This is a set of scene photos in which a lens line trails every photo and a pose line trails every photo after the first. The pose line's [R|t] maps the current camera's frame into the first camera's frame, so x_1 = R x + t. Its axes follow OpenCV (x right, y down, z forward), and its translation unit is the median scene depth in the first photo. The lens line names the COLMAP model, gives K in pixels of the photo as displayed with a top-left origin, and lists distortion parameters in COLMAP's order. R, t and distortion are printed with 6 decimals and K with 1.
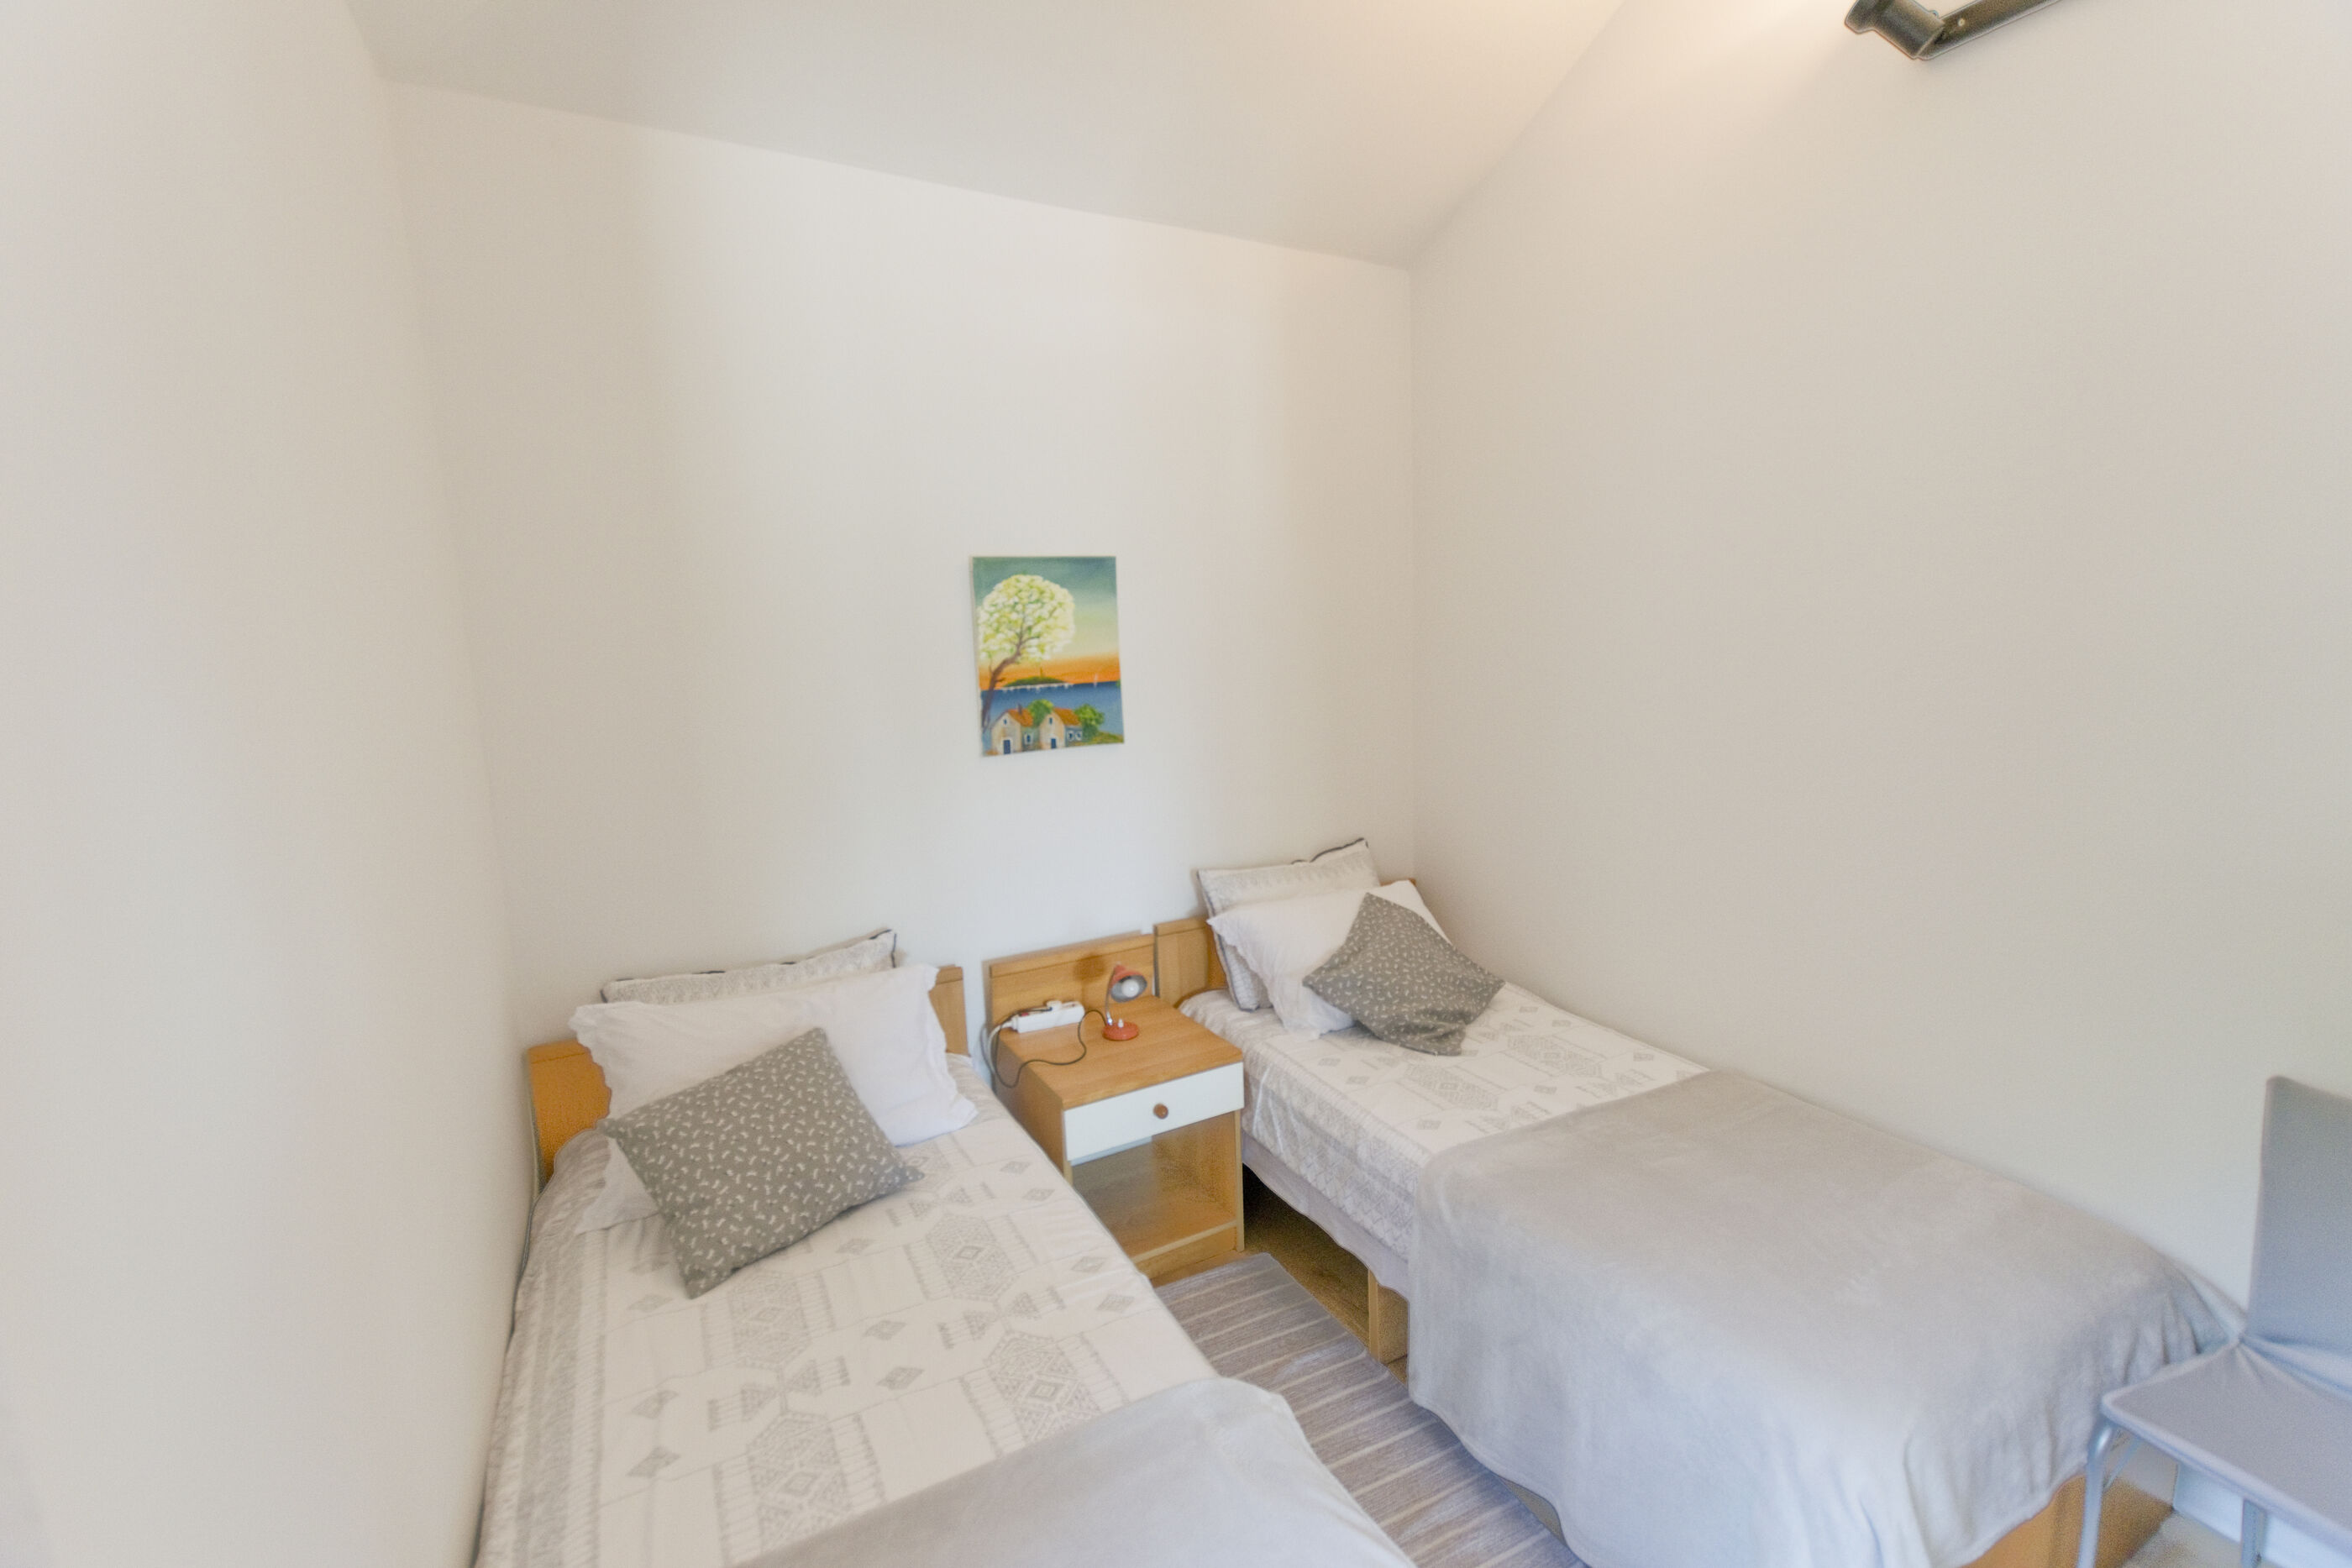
lens RADIAL K [[1015.8, 0, 1173.8], [0, 1015.8, 783.6], [0, 0, 1]] dist [0.006847, -0.003399]
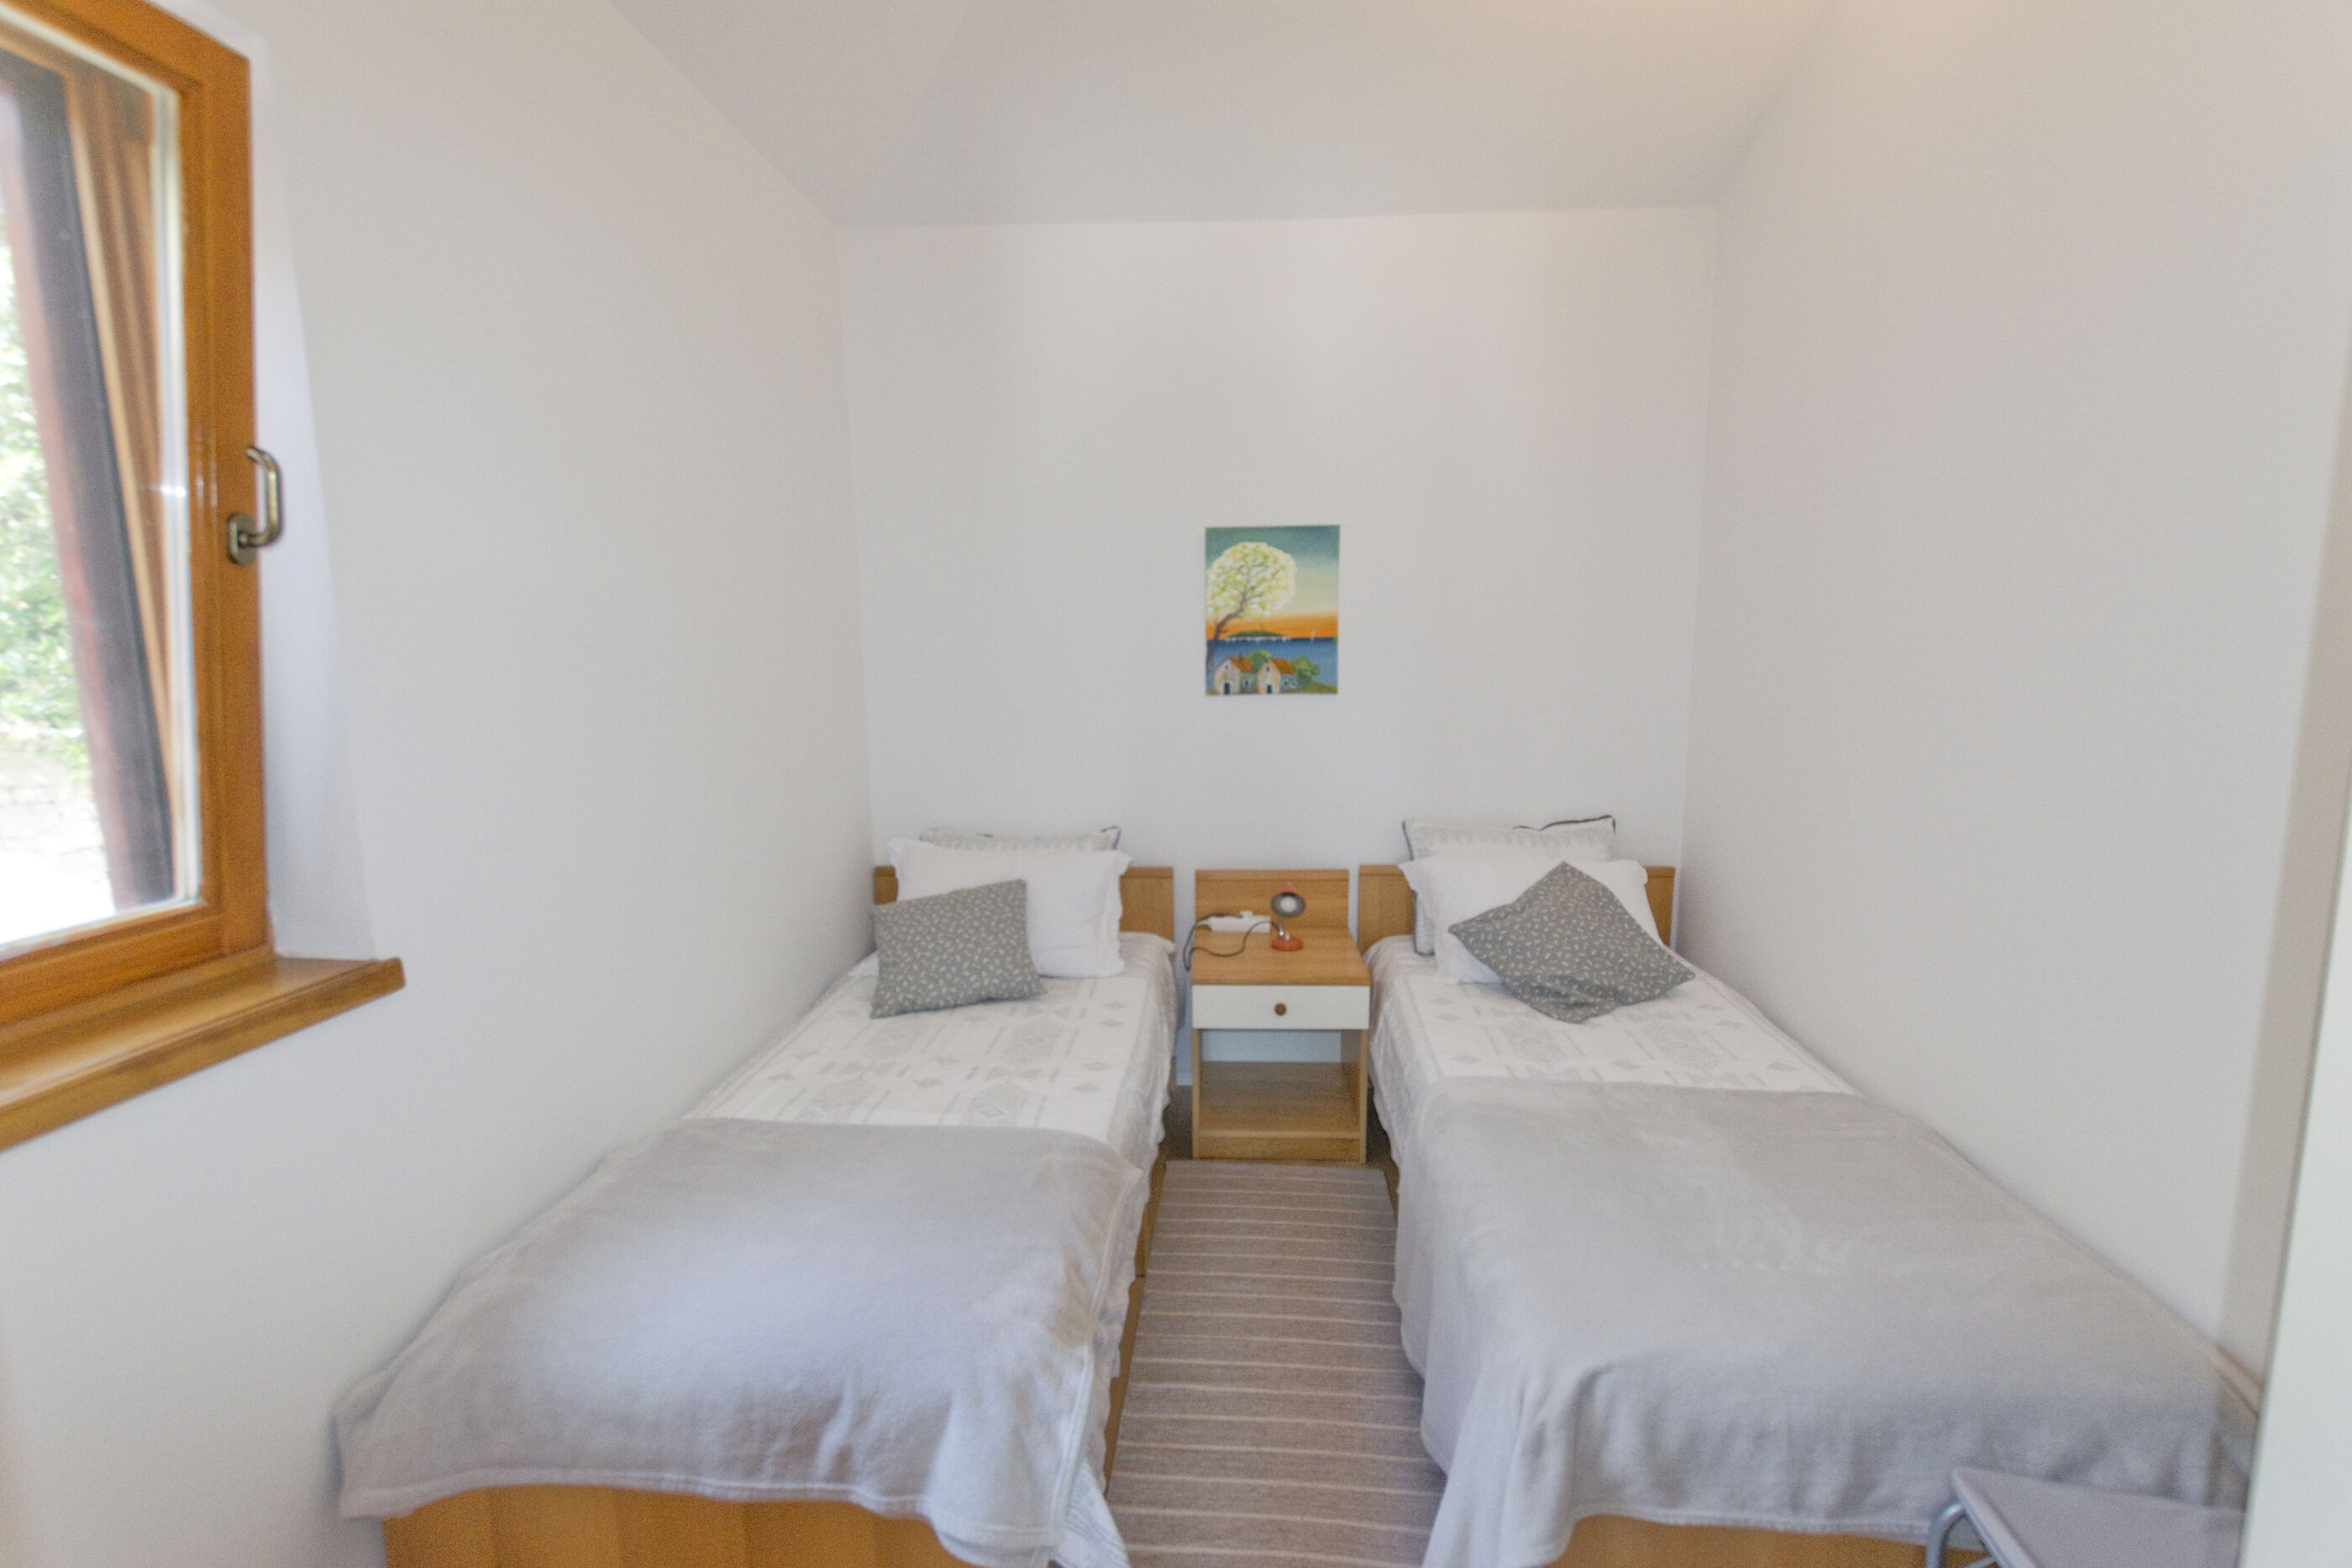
lens RADIAL K [[1015.8, 0, 1173.8], [0, 1015.8, 783.6], [0, 0, 1]] dist [0.006847, -0.003399]
pose [[0.853730, 0.102799, -0.510467, 0.400926], [-0.099337, 0.994468, 0.034131, 0.039775], [0.511152, 0.021570, 0.859220, -0.043990]]
